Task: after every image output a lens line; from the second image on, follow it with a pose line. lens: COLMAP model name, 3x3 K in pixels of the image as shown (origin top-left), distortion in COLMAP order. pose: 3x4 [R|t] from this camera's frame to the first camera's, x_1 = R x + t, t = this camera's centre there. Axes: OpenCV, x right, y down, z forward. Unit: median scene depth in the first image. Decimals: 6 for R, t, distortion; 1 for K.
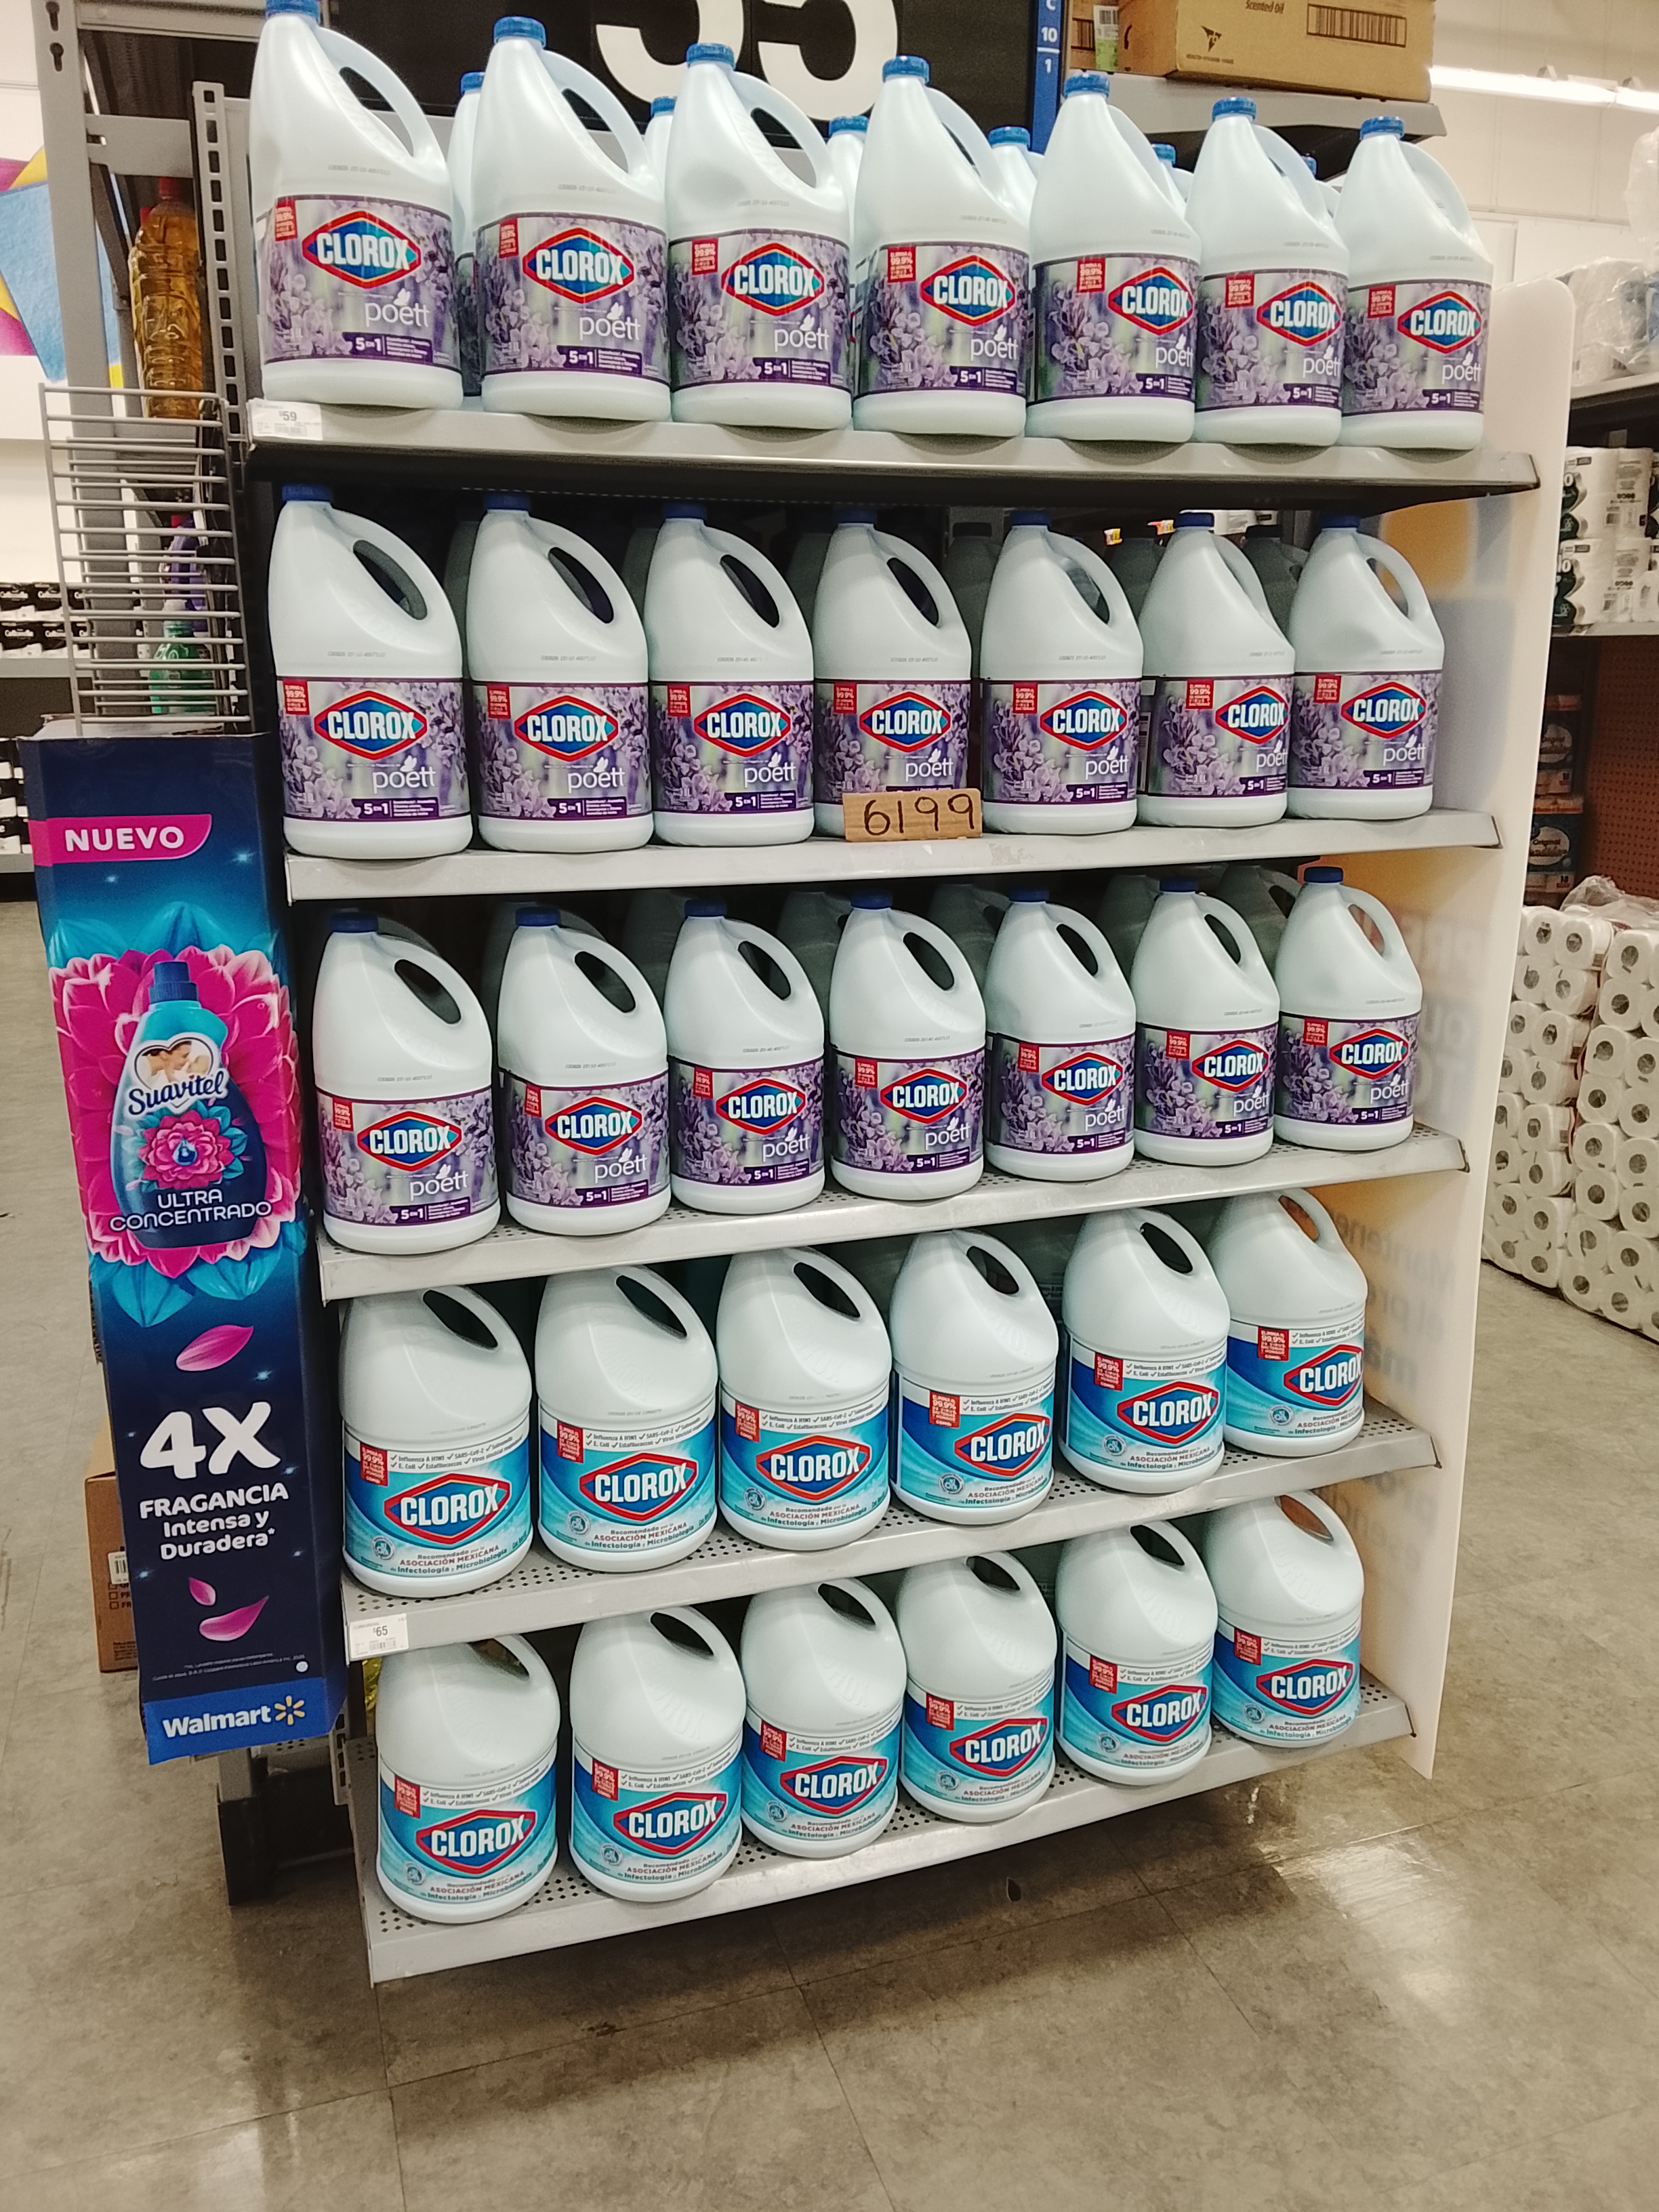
lens RADIAL K [[1831.7, 0, 833.4], [0, 1831.7, 1118.3], [0, 0, 1]] dist [0.058878, -0.121446]
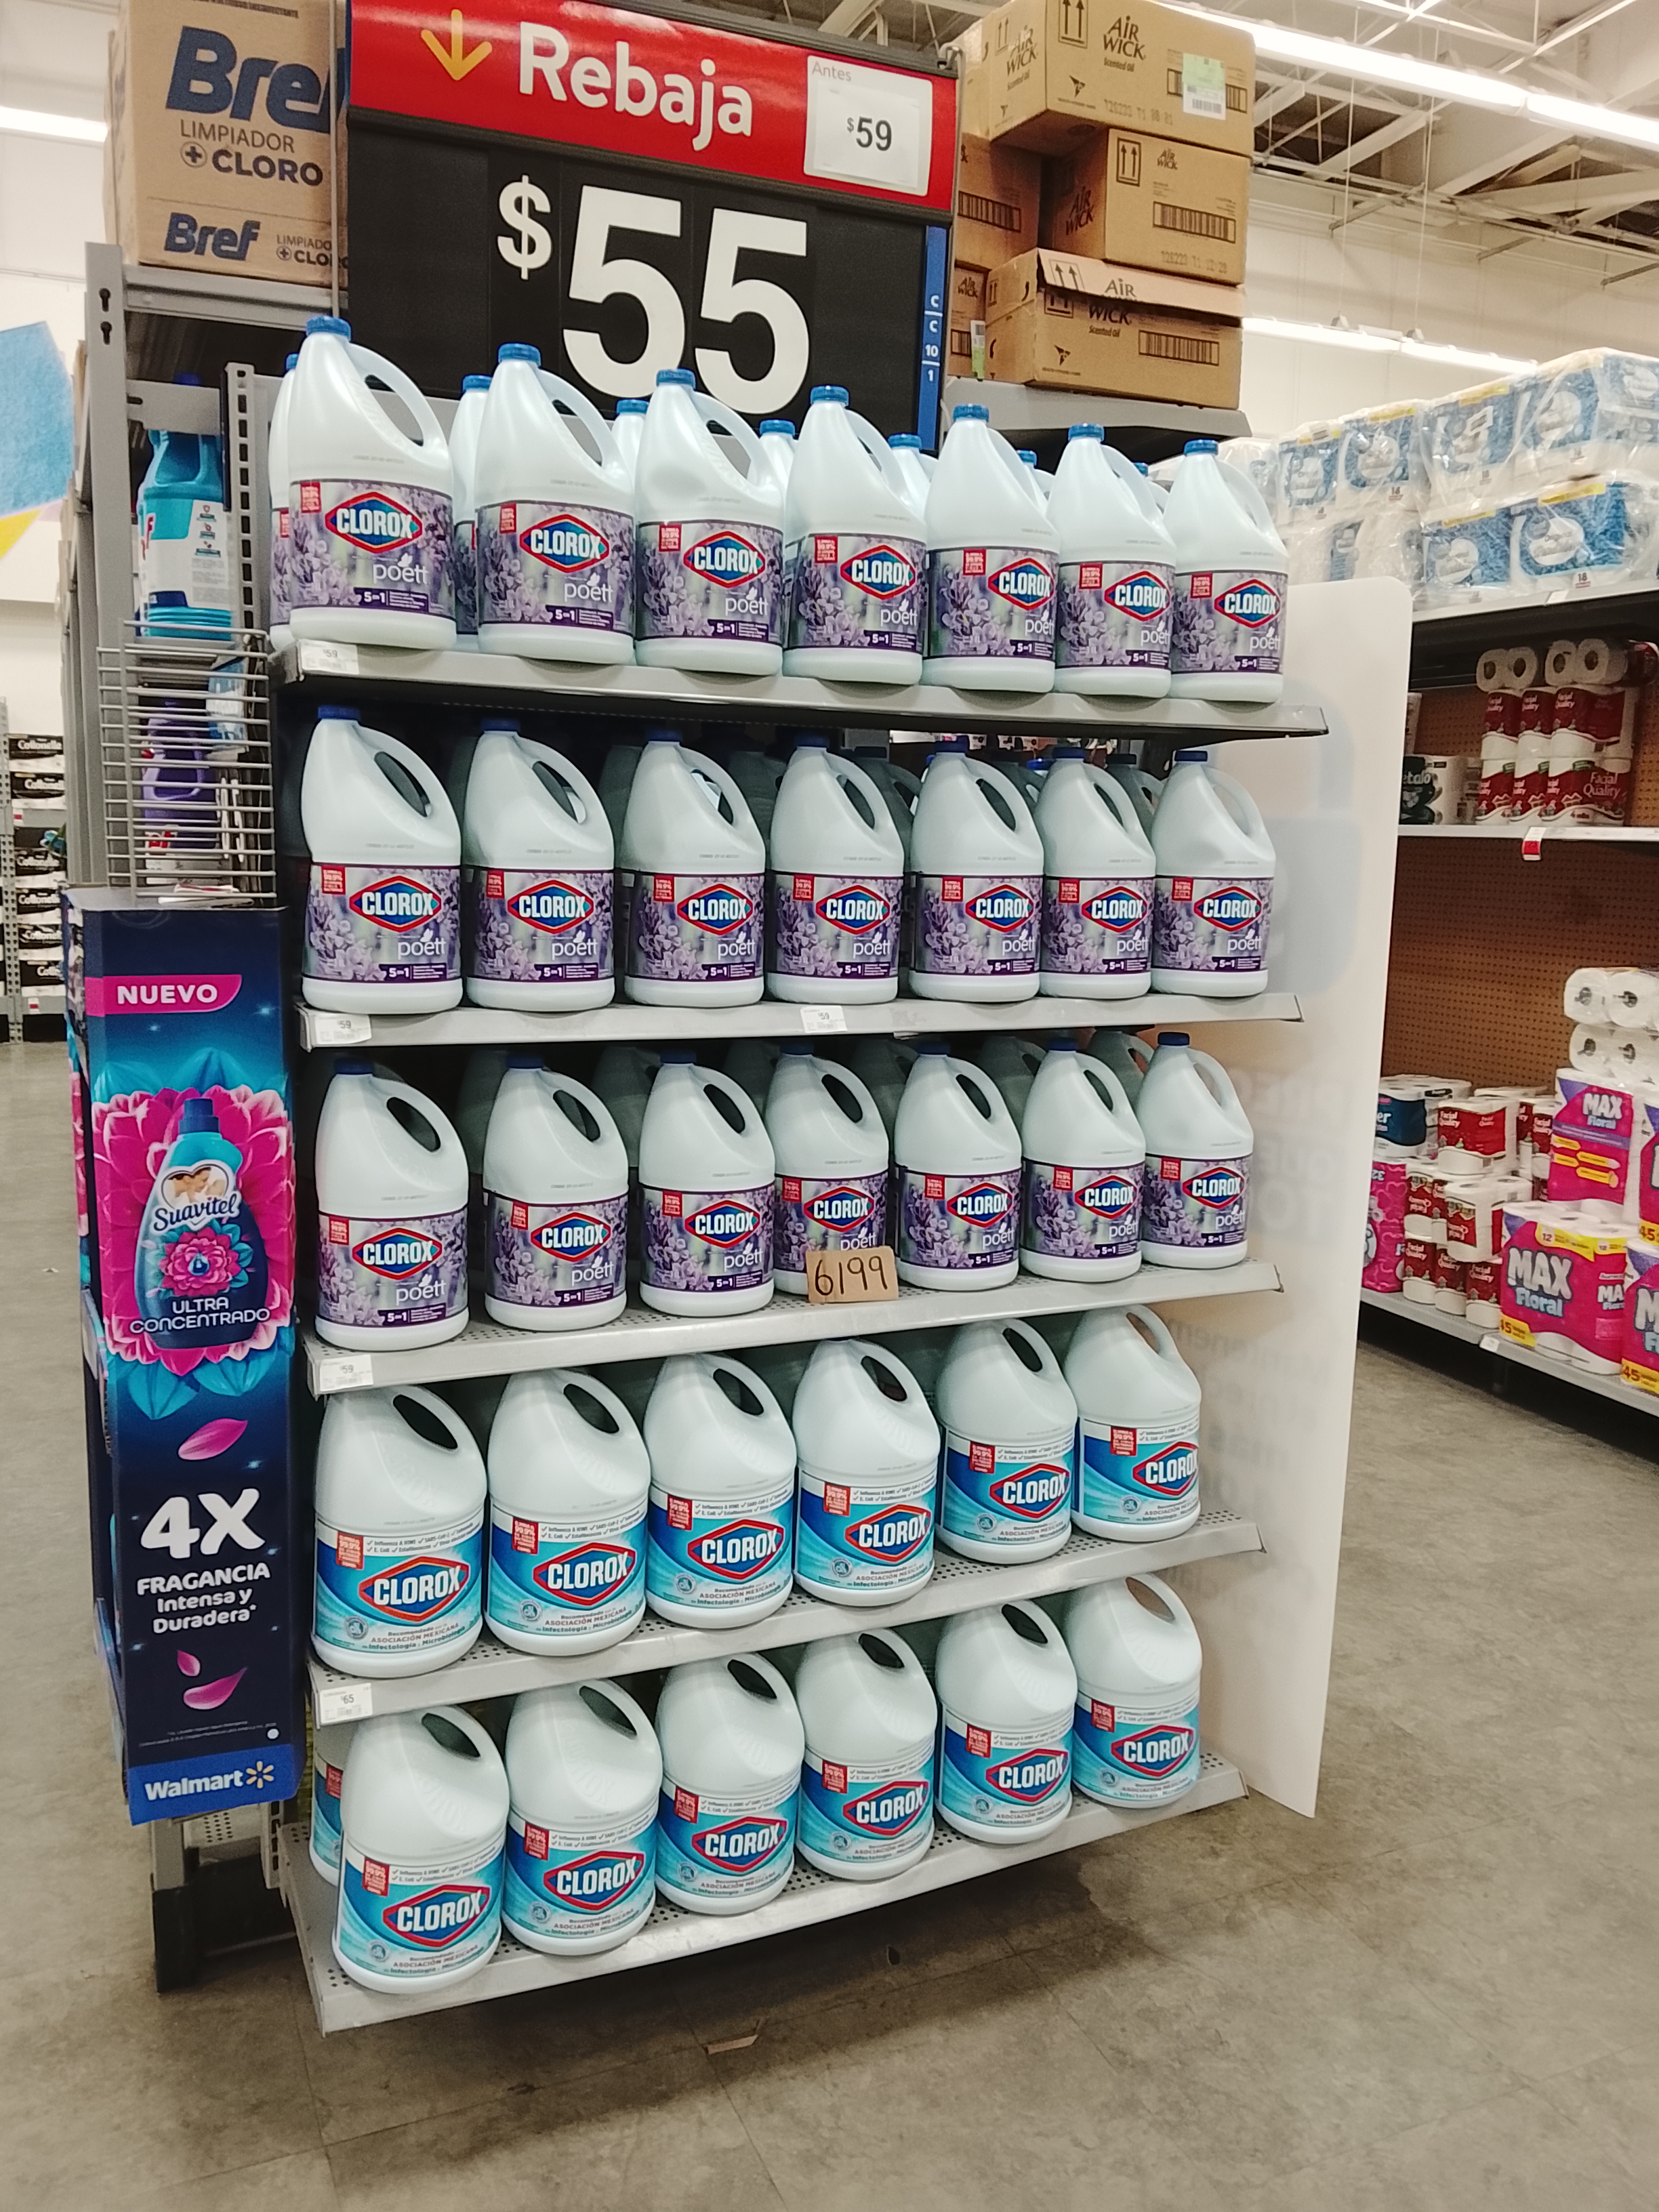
lens RADIAL K [[1831.7, 0, 858.8], [0, 1831.7, 1097.1], [0, 0, 1]] dist [0.058878, -0.121446]
pose [[0.994548, 0.013523, 0.103398, -0.051955], [-0.003453, 0.995282, -0.096961, 0.020381], [-0.104222, 0.096076, 0.989903, -0.158471]]
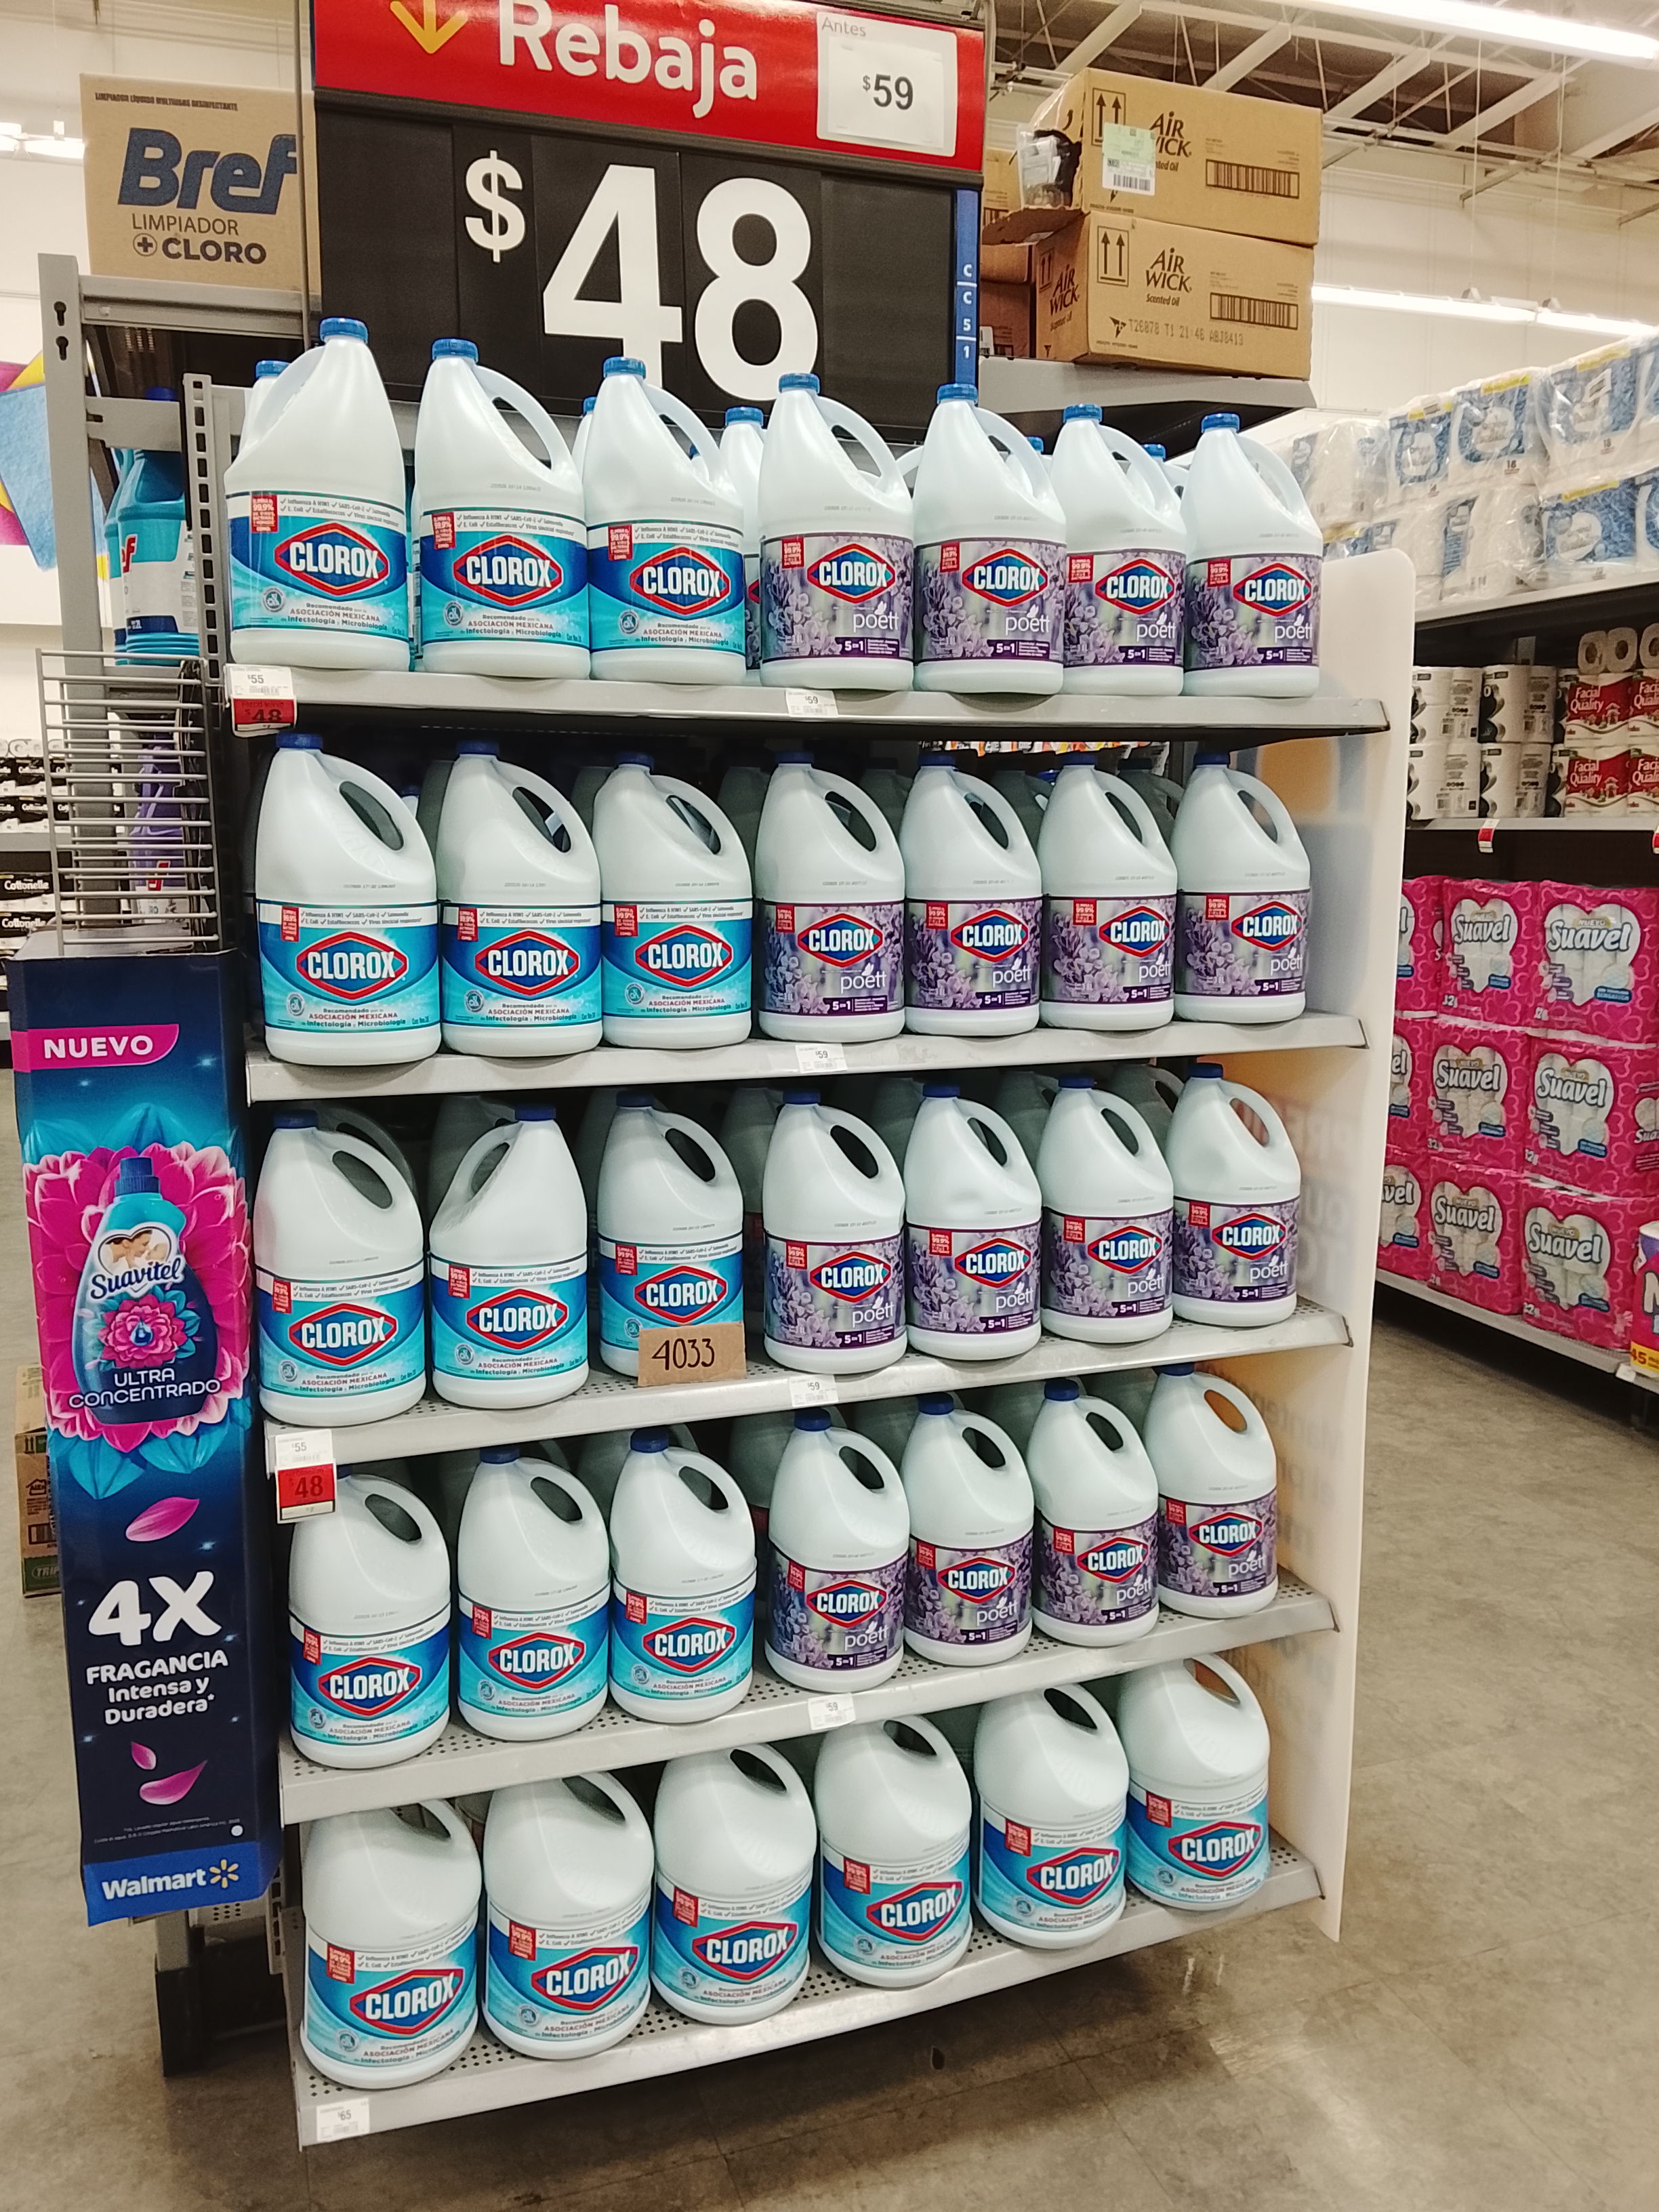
lens RADIAL K [[1831.7, 0, 840.7], [0, 1831.7, 1108.7], [0, 0, 1]] dist [0.058878, -0.121446]
pose [[0.999800, 0.002617, 0.019830, 0.027277], [-0.000768, 0.995697, -0.092668, -0.010590], [-0.019987, 0.092634, 0.995500, -0.072714]]
